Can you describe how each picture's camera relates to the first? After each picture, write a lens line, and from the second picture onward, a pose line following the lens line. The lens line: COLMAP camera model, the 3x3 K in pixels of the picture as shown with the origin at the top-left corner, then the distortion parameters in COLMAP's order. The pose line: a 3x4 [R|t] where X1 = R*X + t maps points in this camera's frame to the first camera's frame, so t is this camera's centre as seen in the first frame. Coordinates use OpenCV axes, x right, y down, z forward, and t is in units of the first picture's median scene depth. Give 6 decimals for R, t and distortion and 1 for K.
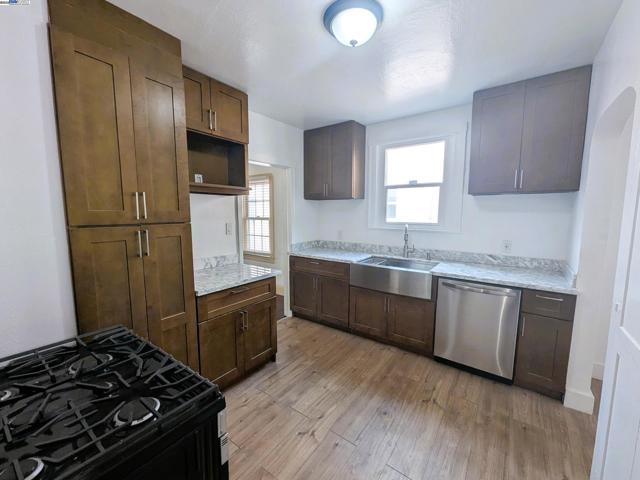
lens RADIAL K [[263.9, 0, 320.0], [0, 263.9, 240.0], [0, 0, 1]] dist [-0.001224, 0.000062]
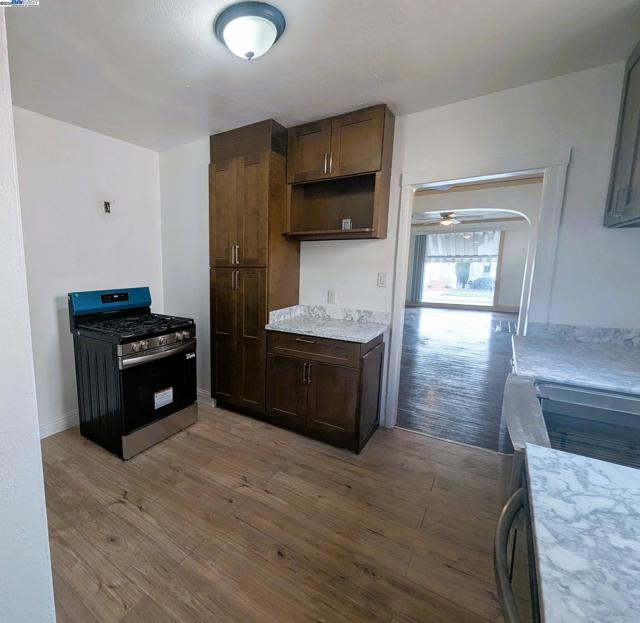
lens RADIAL K [[338.5, 0, 226.2], [0, 338.5, 312.1], [0, 0, 1]] dist [0.001054, -0.000453]
pose [[-0.039808, 0.149734, -0.987925, 0.885224], [-0.102893, 0.982838, 0.153110, -0.068569], [0.993896, 0.107745, -0.023718, 0.701033]]
